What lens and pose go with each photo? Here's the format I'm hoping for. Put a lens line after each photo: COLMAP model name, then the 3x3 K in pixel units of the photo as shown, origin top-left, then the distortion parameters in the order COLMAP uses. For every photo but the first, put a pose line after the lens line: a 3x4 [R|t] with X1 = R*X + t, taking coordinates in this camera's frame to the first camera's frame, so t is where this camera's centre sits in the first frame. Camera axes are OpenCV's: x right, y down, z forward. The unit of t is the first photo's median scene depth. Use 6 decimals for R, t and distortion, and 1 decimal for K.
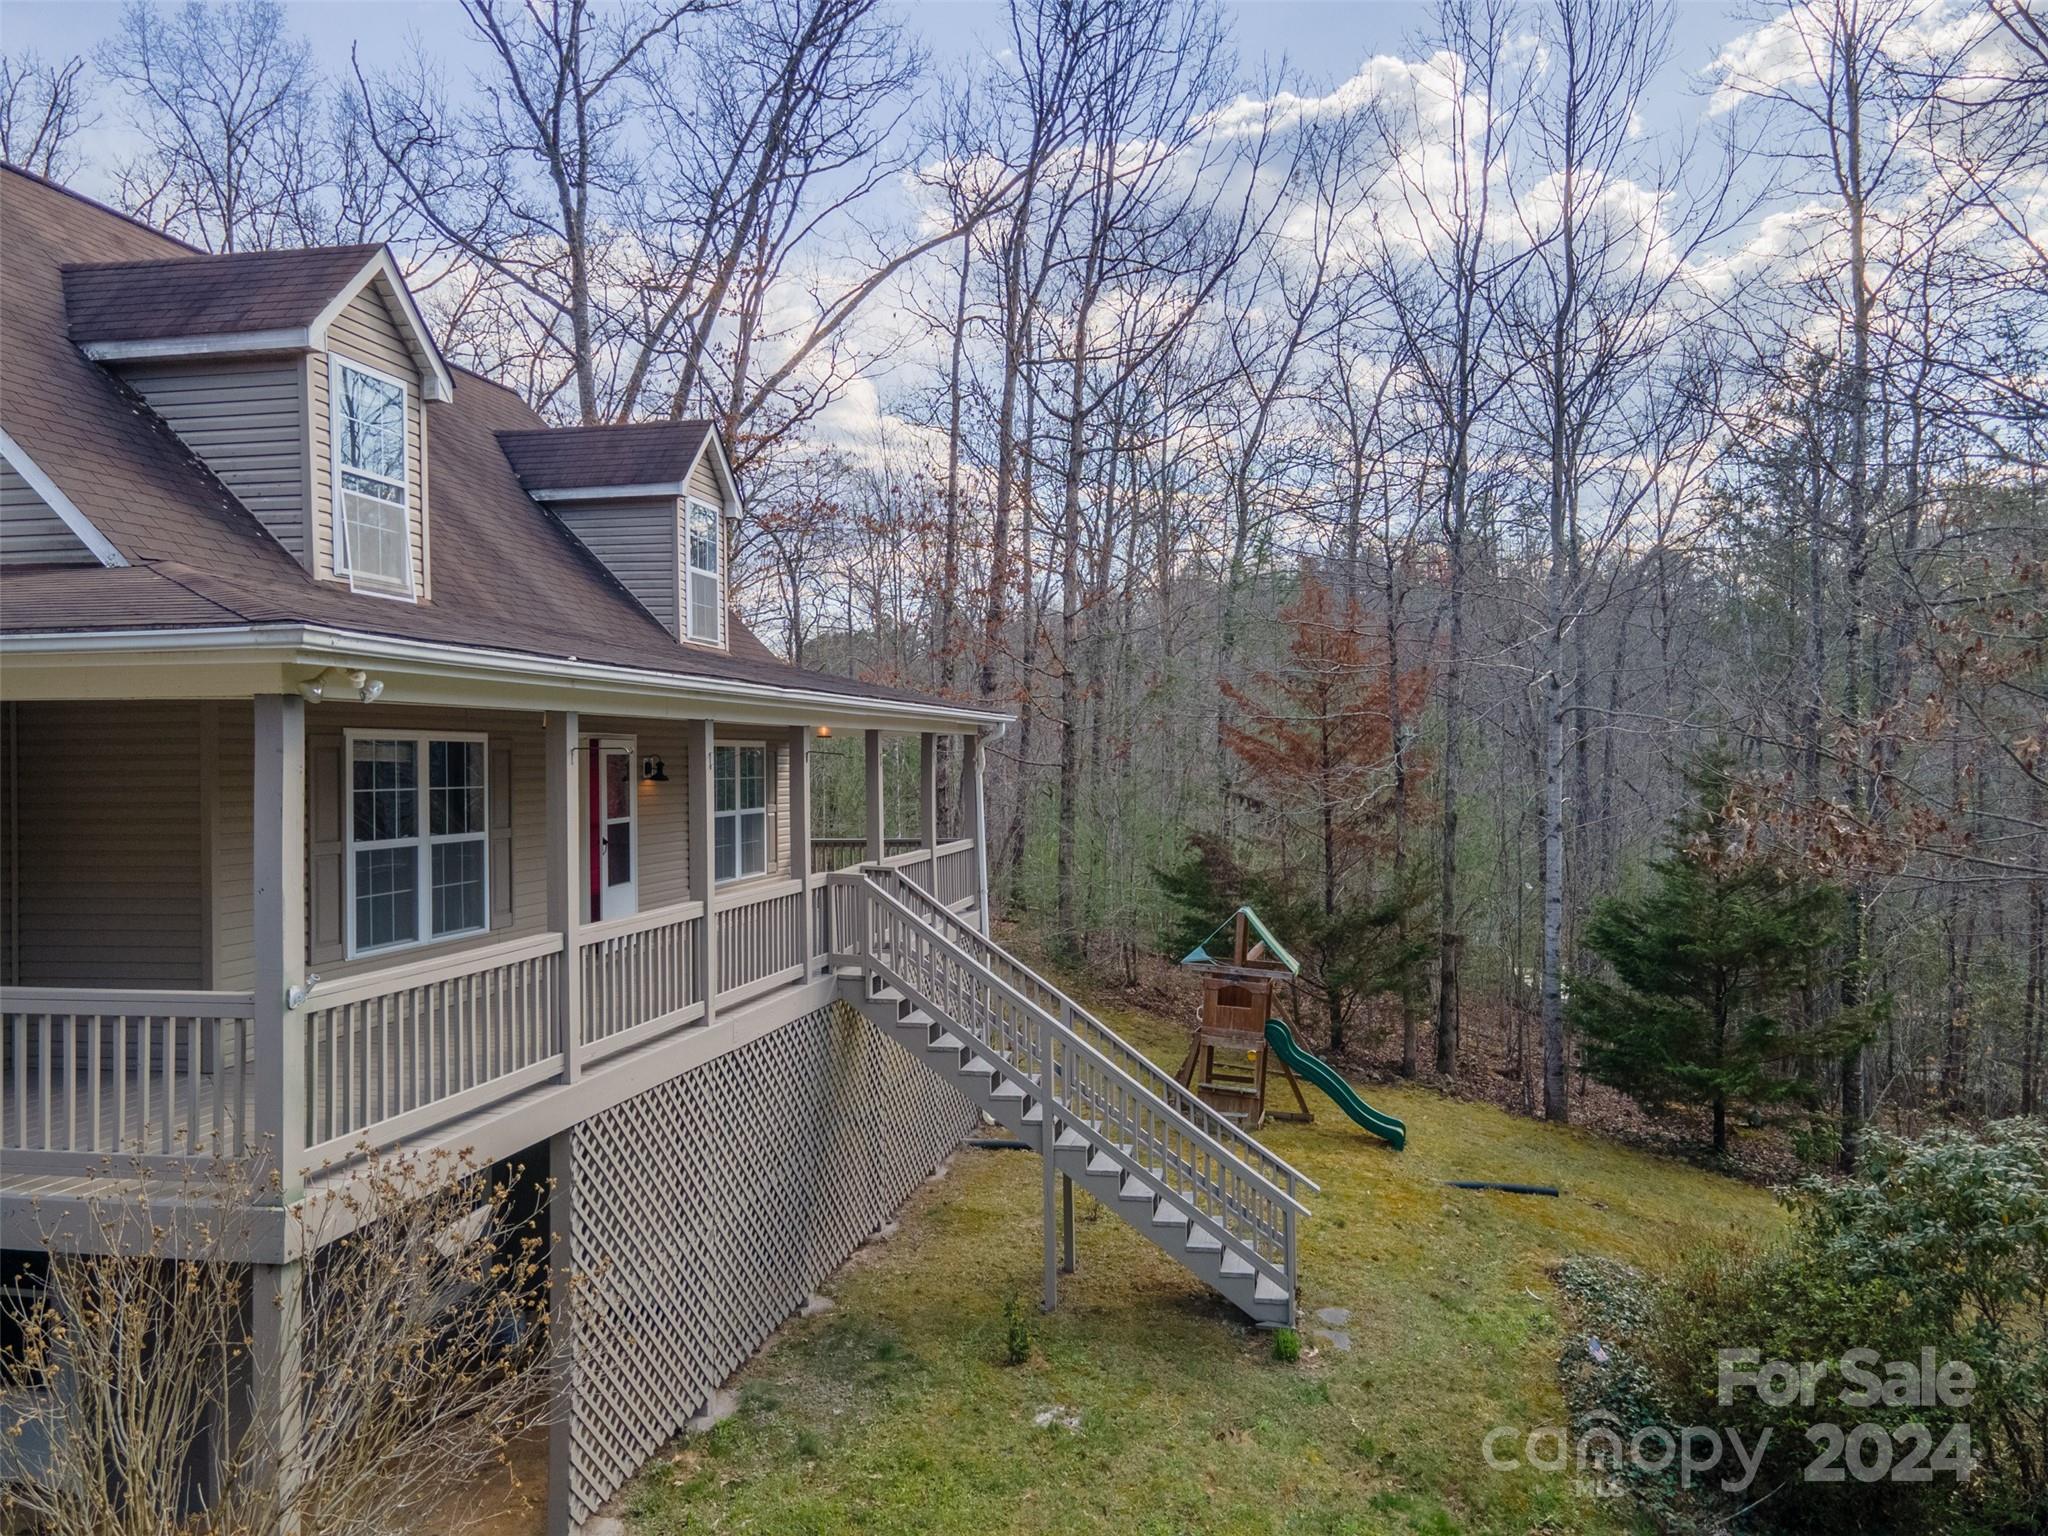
lens RADIAL K [[1480.3, 0, 1019.8], [0, 1480.3, 774.0], [0, 0, 1]] dist [0.009643, 0.039403]
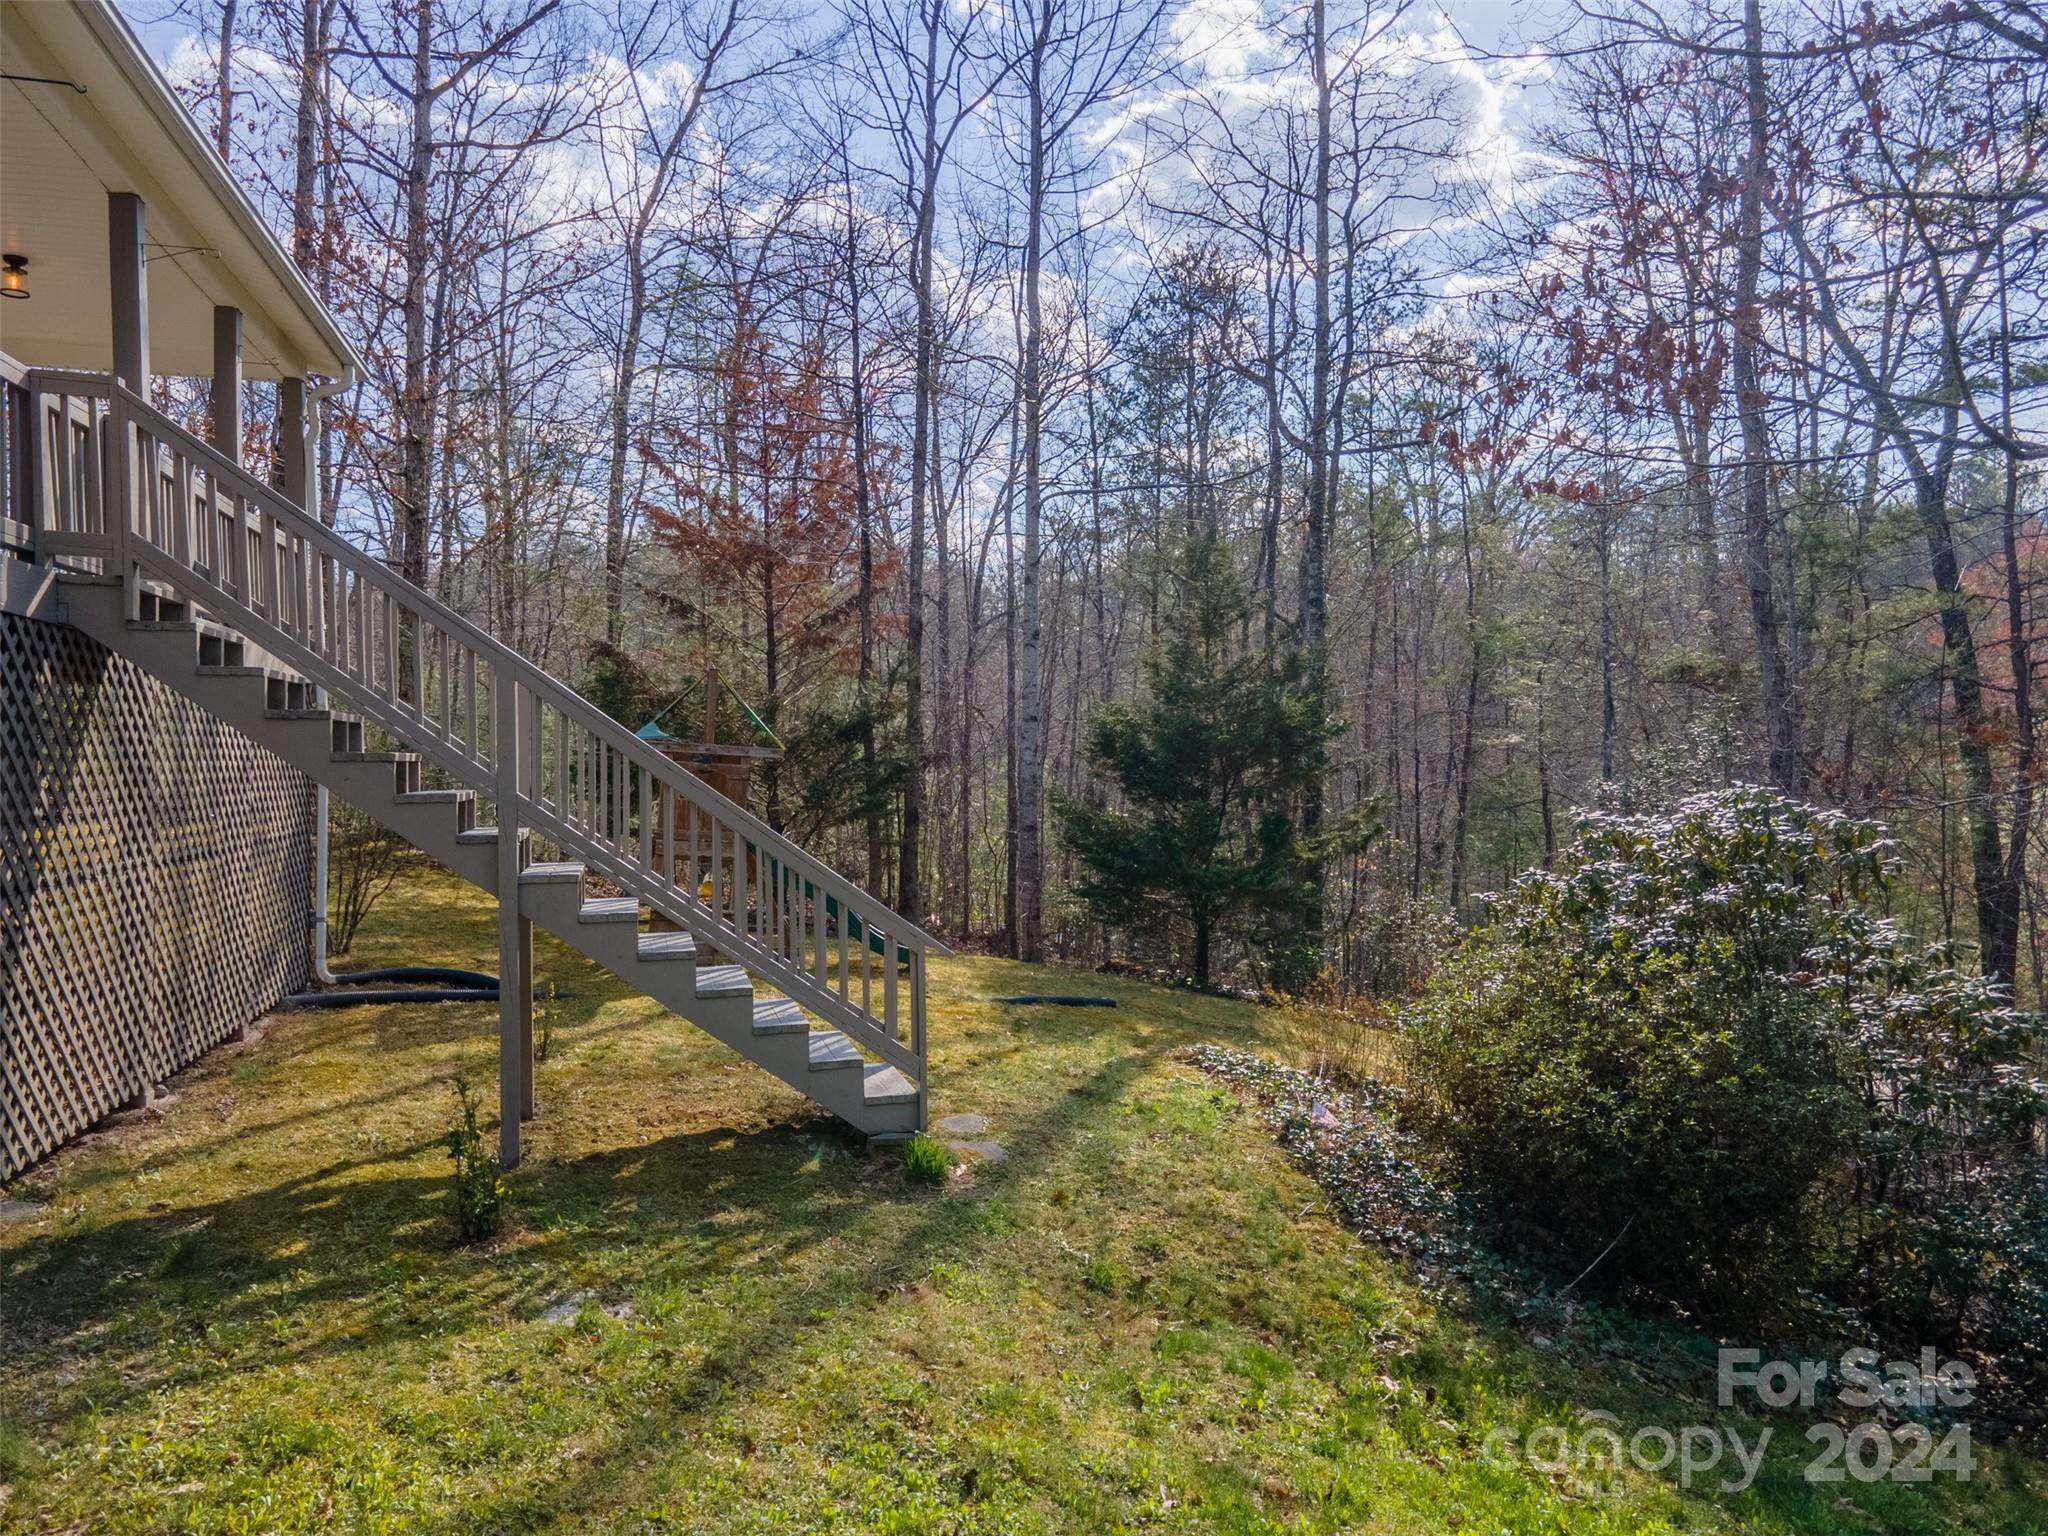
lens RADIAL K [[1484.9, 0, 1034.4], [0, 1484.9, 773.2], [0, 0, 1]] dist [0.028143, 0.002392]
pose [[0.892151, 0.000648, 0.451736, -0.058555], [-0.000296, 1.000000, -0.000850, 0.212173], [-0.451736, 0.000625, 0.892151, 0.402692]]
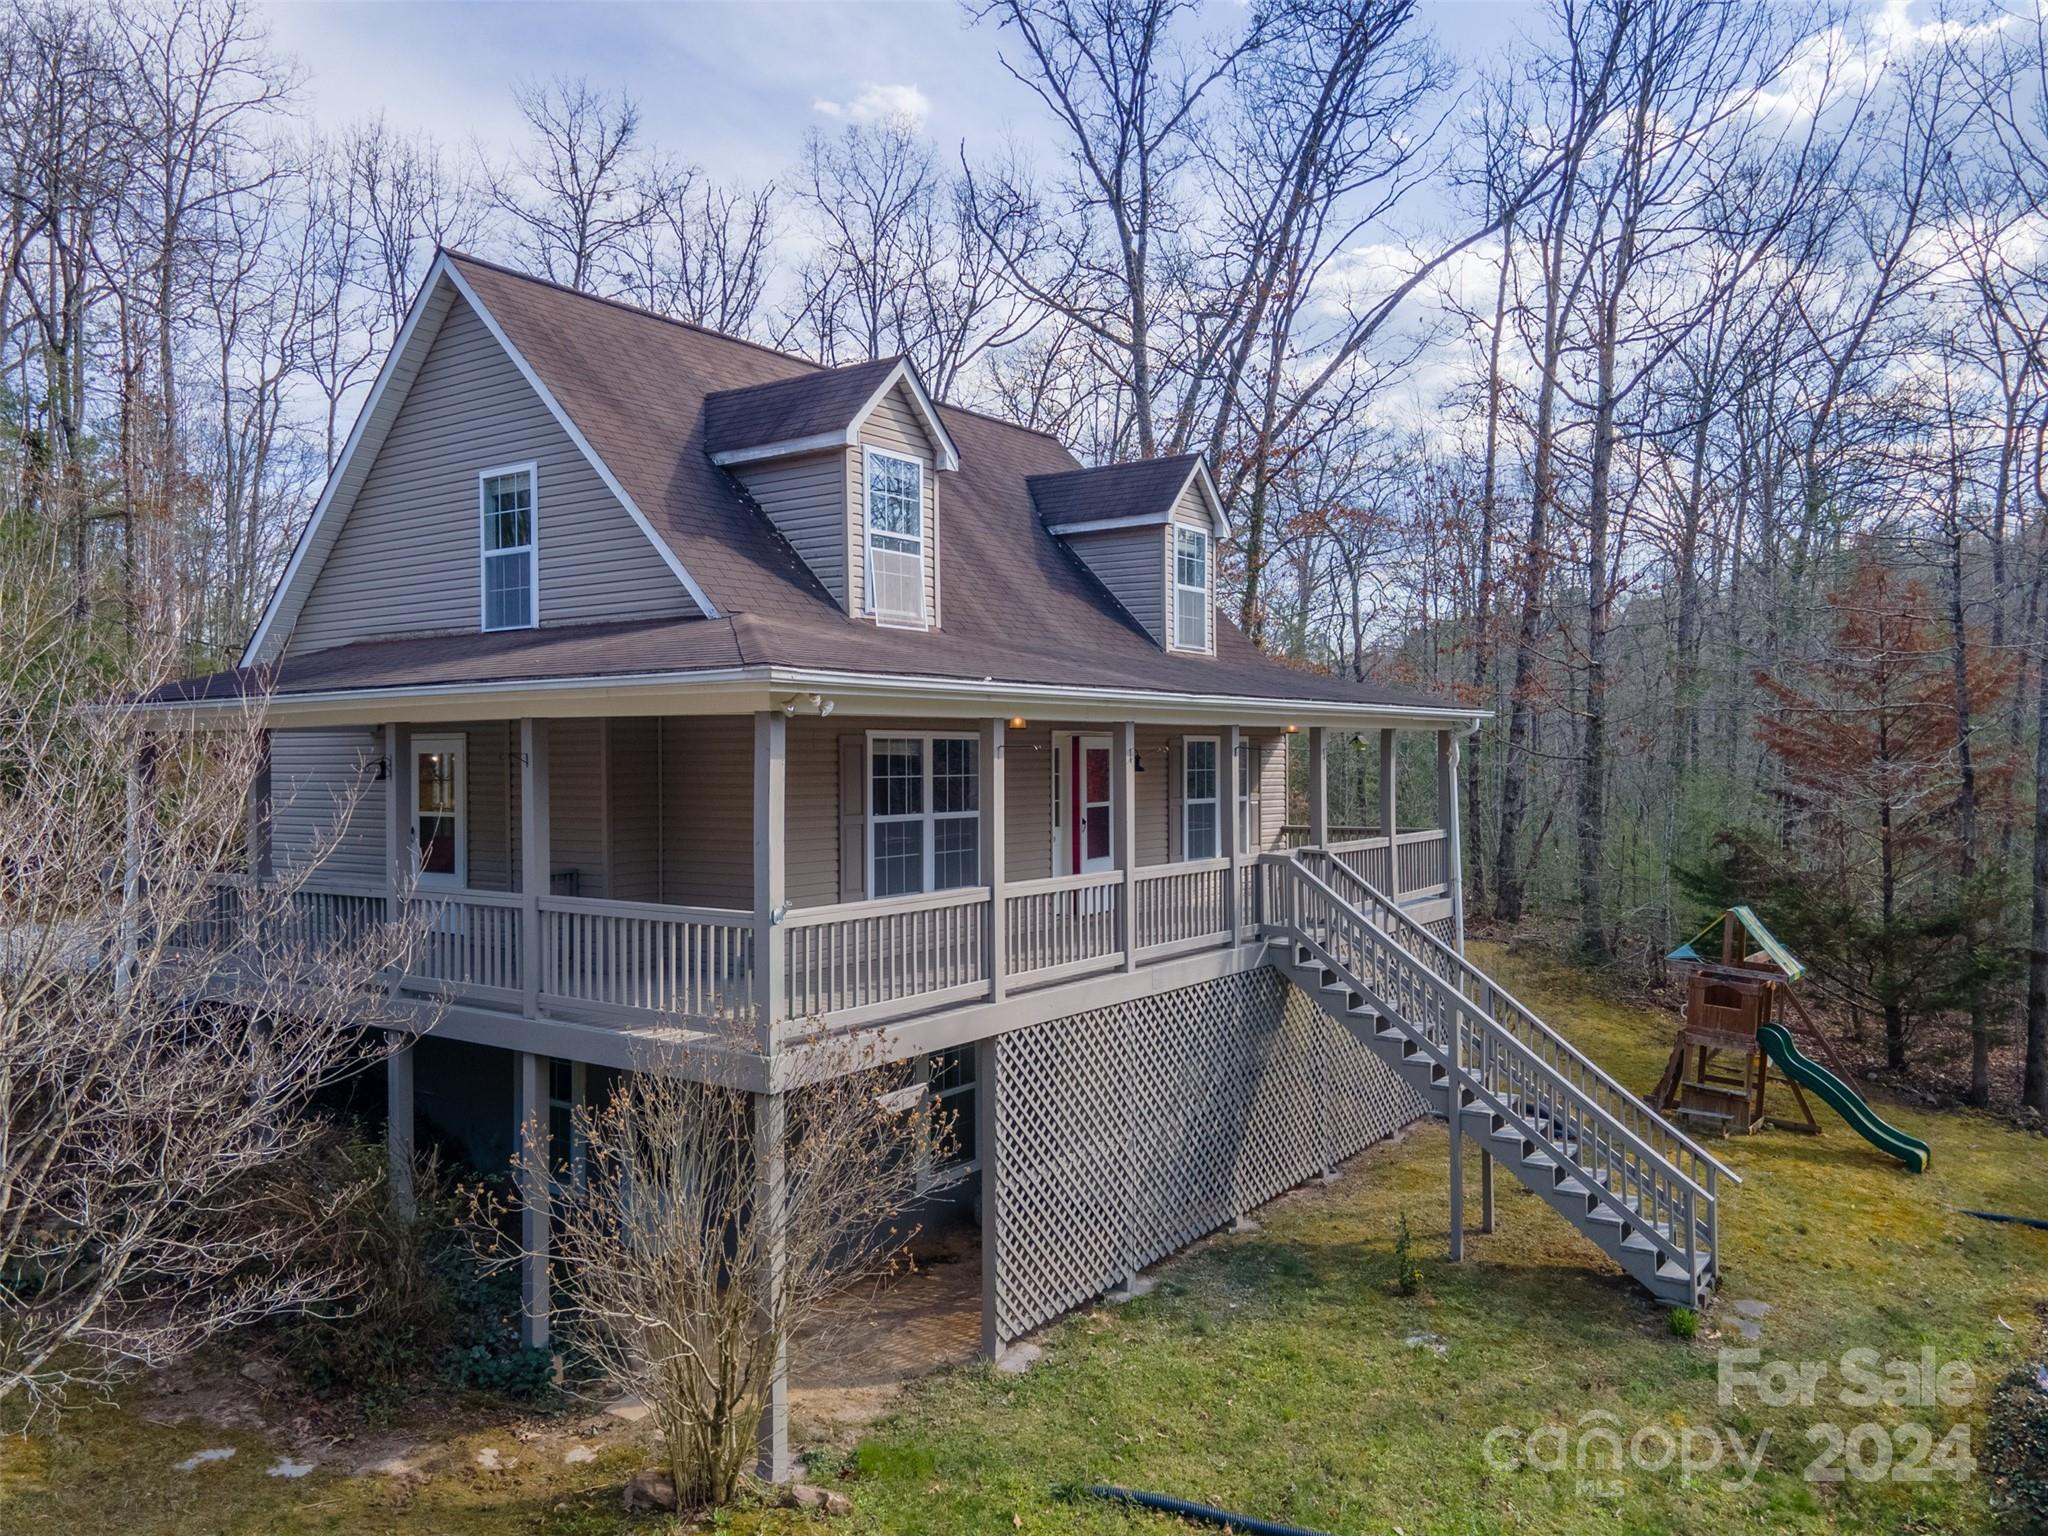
lens RADIAL K [[1480.3, 0, 1019.8], [0, 1480.3, 774.0], [0, 0, 1]] dist [0.009643, 0.039403]
pose [[0.917899, 0.007710, -0.396738, 0.156807], [-0.005369, 0.999961, 0.007009, -0.001358], [0.396777, -0.004303, 0.917905, -0.125889]]
